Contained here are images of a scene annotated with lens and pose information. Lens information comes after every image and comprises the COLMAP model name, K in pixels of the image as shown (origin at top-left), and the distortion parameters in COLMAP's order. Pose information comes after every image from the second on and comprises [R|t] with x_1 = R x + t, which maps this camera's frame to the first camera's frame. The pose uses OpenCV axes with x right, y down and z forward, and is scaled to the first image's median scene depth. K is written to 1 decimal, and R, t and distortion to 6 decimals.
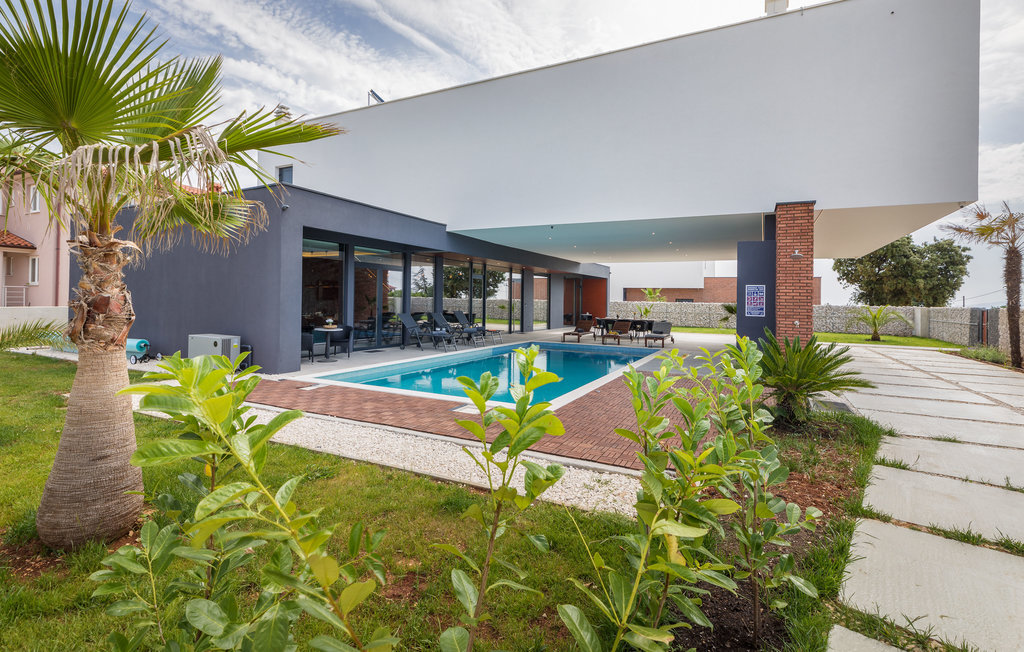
lens RADIAL K [[478.3, 0, 514.6], [0, 478.3, 303.0], [0, 0, 1]] dist [-0.001929, -0.000106]
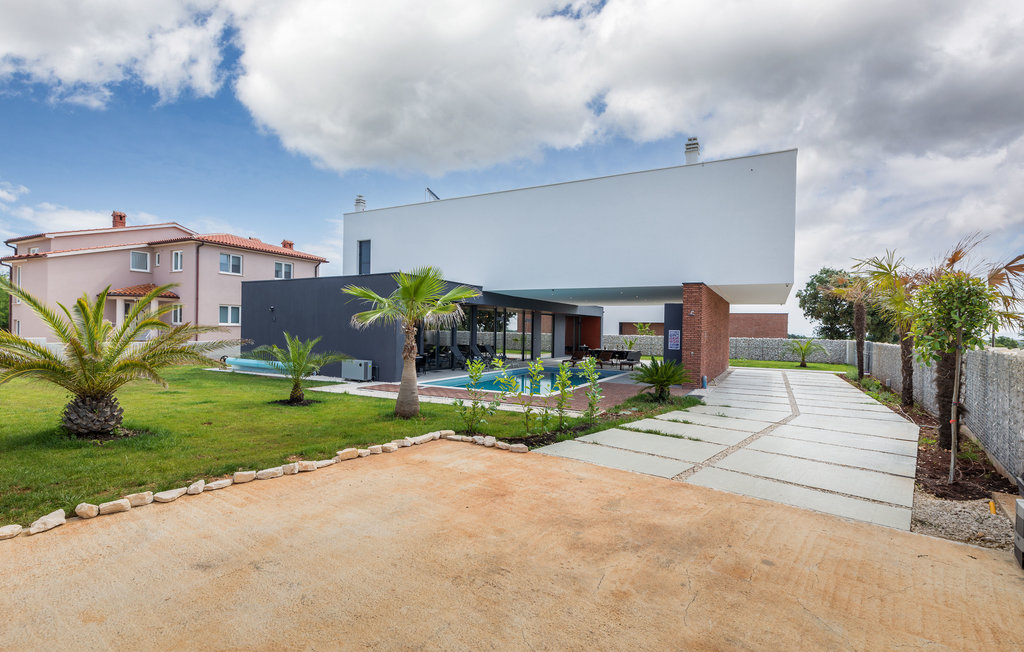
lens RADIAL K [[478.3, 0, 514.6], [0, 478.3, 303.0], [0, 0, 1]] dist [-0.001929, -0.000106]
pose [[0.999860, -0.000267, -0.016742, -0.011910], [-0.000765, 0.998100, -0.061618, -0.014546], [0.016727, 0.061622, 0.997959, -0.328026]]
